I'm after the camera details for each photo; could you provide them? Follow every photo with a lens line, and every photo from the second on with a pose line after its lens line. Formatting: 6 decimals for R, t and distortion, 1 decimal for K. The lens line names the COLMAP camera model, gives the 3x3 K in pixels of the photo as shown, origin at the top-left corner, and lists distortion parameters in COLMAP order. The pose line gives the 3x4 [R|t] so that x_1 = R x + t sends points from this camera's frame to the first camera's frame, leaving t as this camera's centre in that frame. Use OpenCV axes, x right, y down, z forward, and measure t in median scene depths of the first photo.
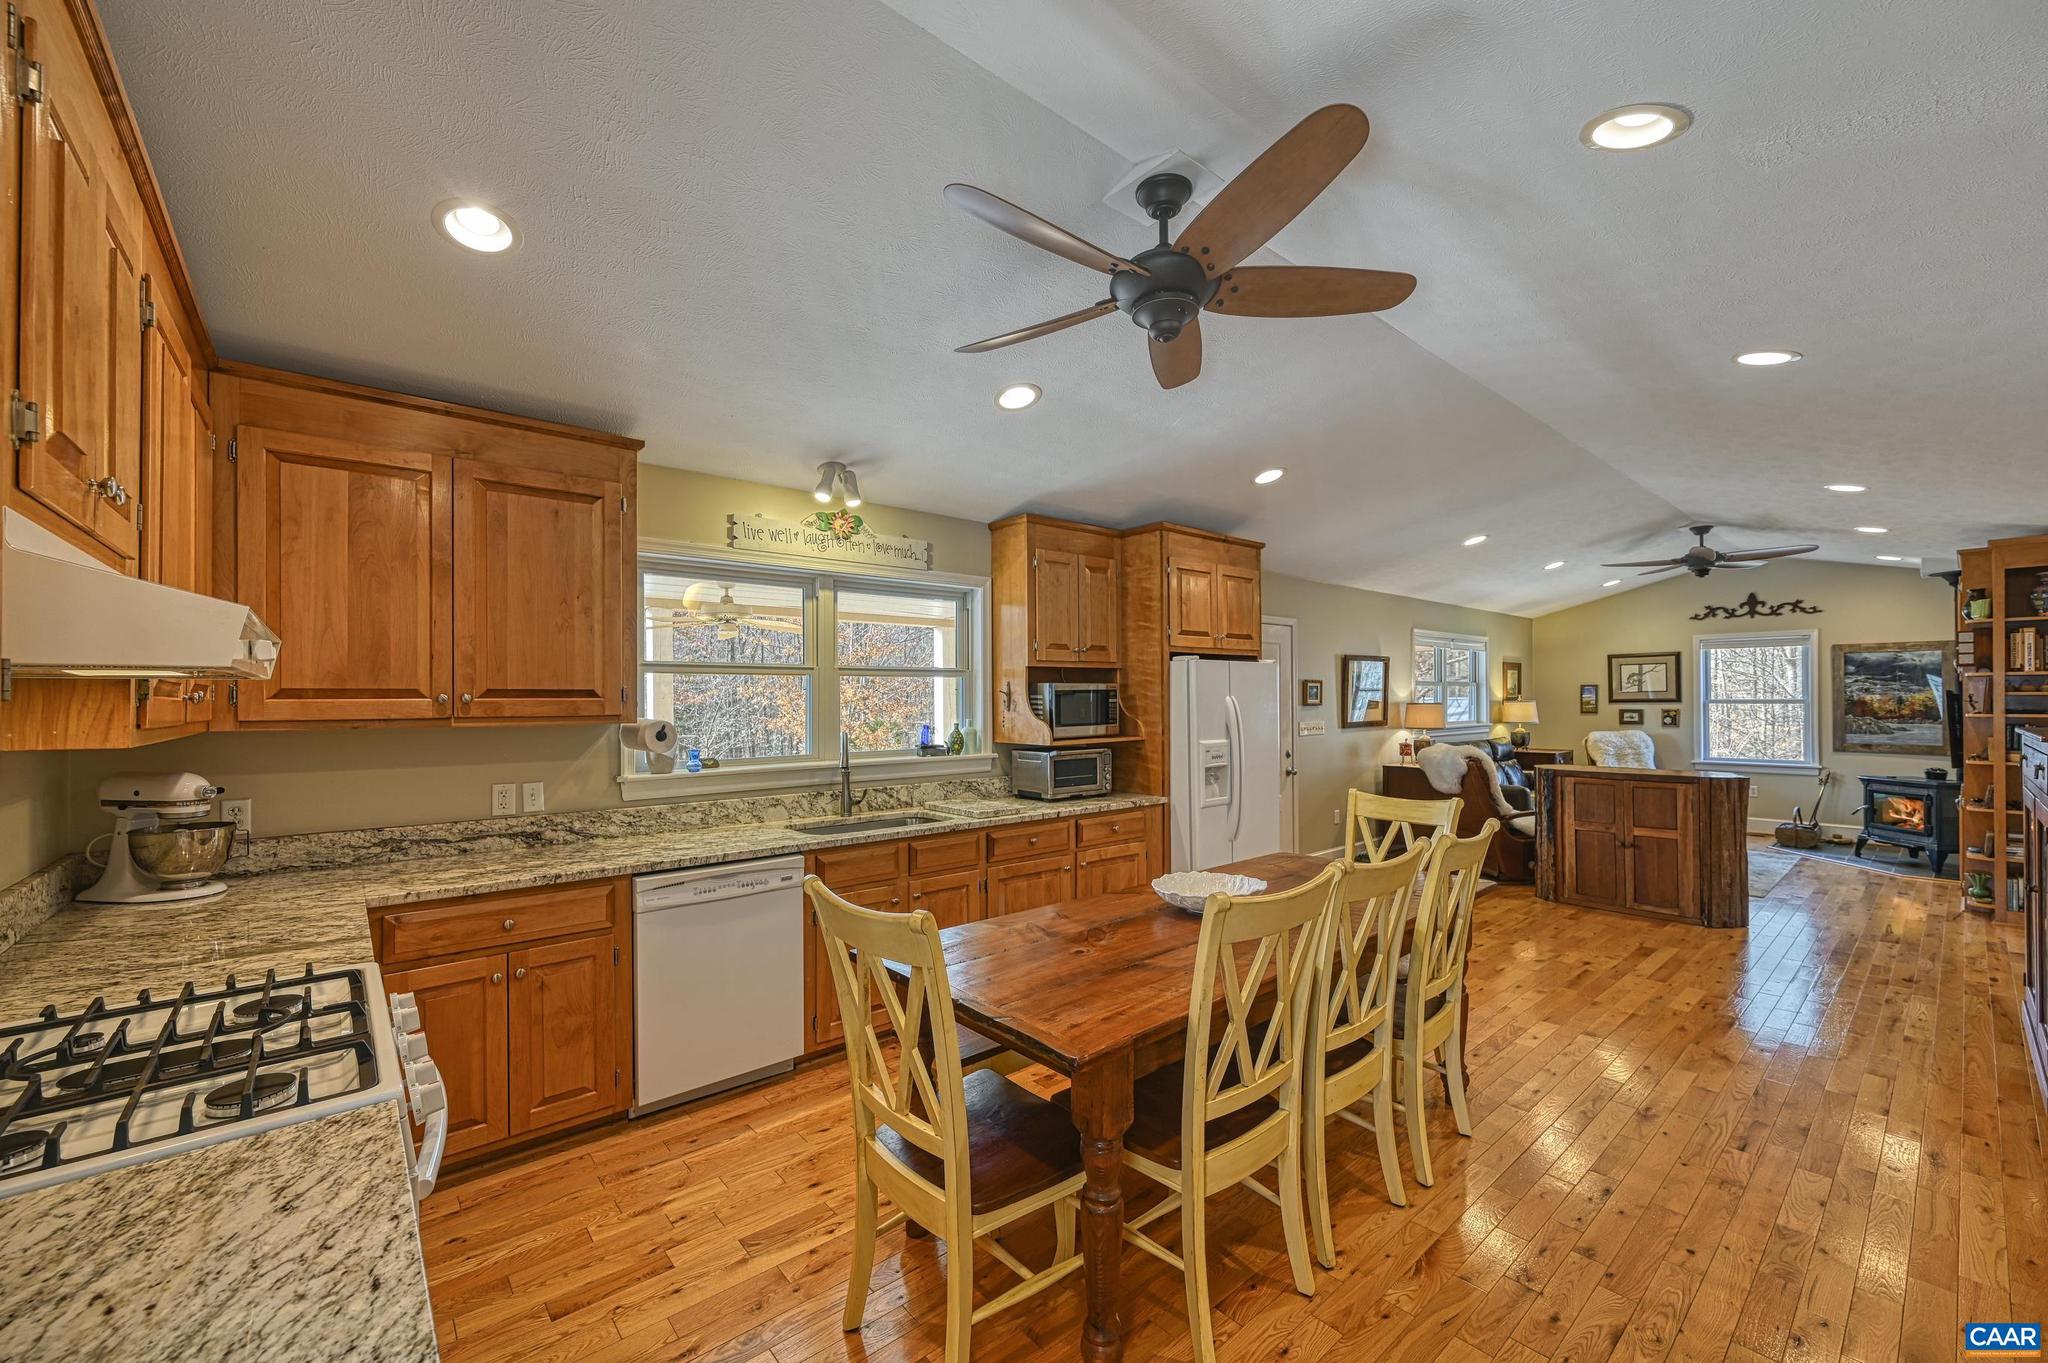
lens RADIAL K [[810.3, 0, 1028.2], [0, 810.3, 710.2], [0, 0, 1]] dist [-0.000469, -0.000173]
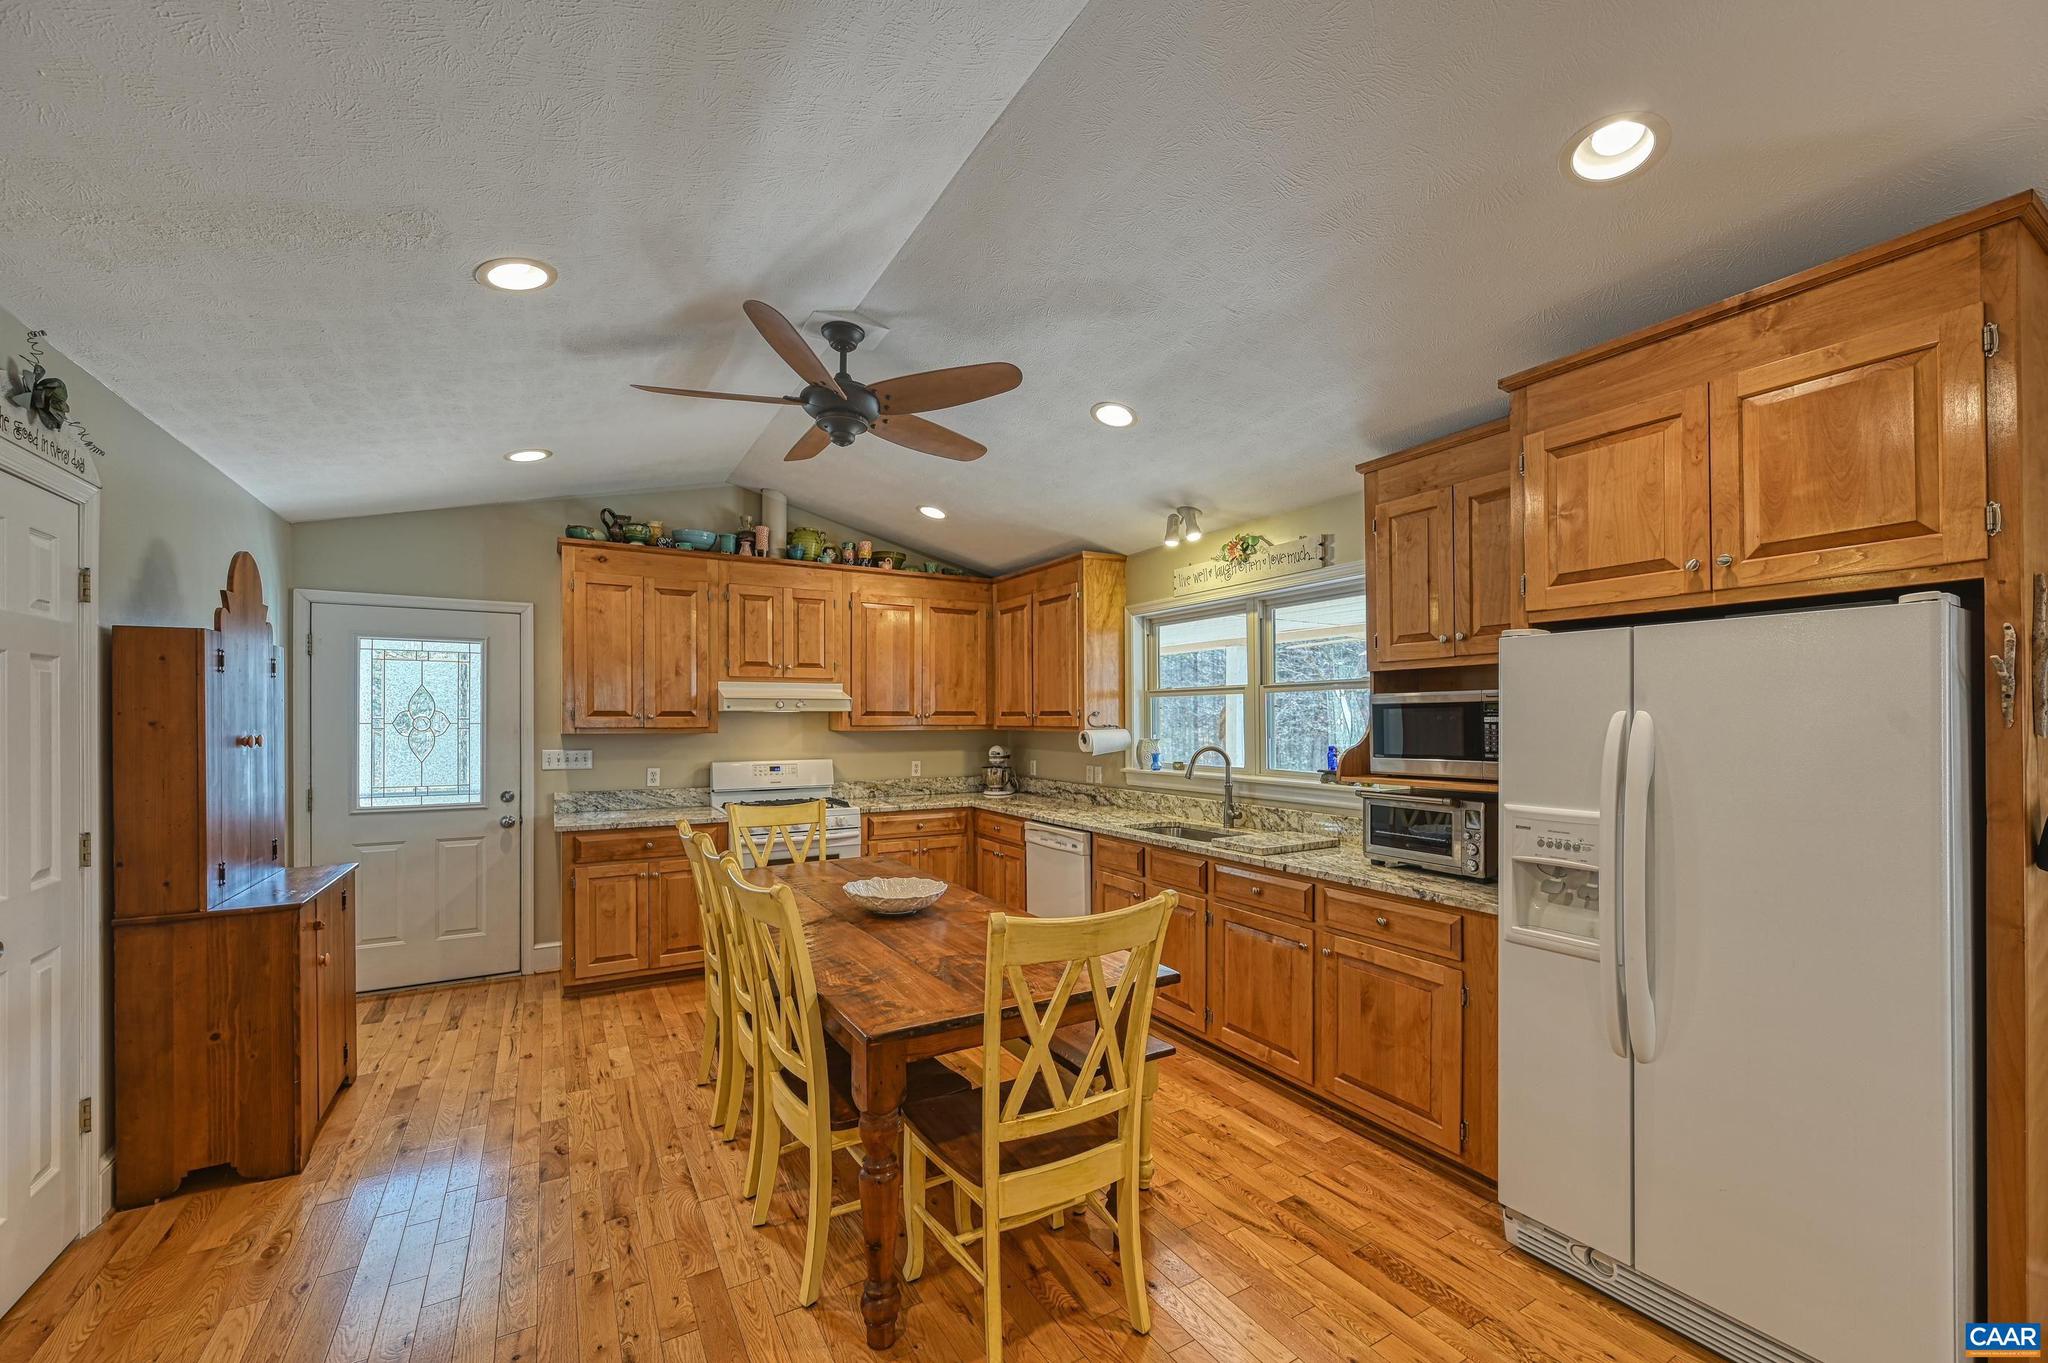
lens RADIAL K [[810.3, 0, 1028.2], [0, 810.3, 710.2], [0, 0, 1]] dist [-0.000469, -0.000173]
pose [[-0.166557, -0.003877, -0.986024, 0.866774], [-0.009047, 0.999956, -0.002403, -0.016957], [0.985990, 0.008521, -0.166584, 0.925293]]
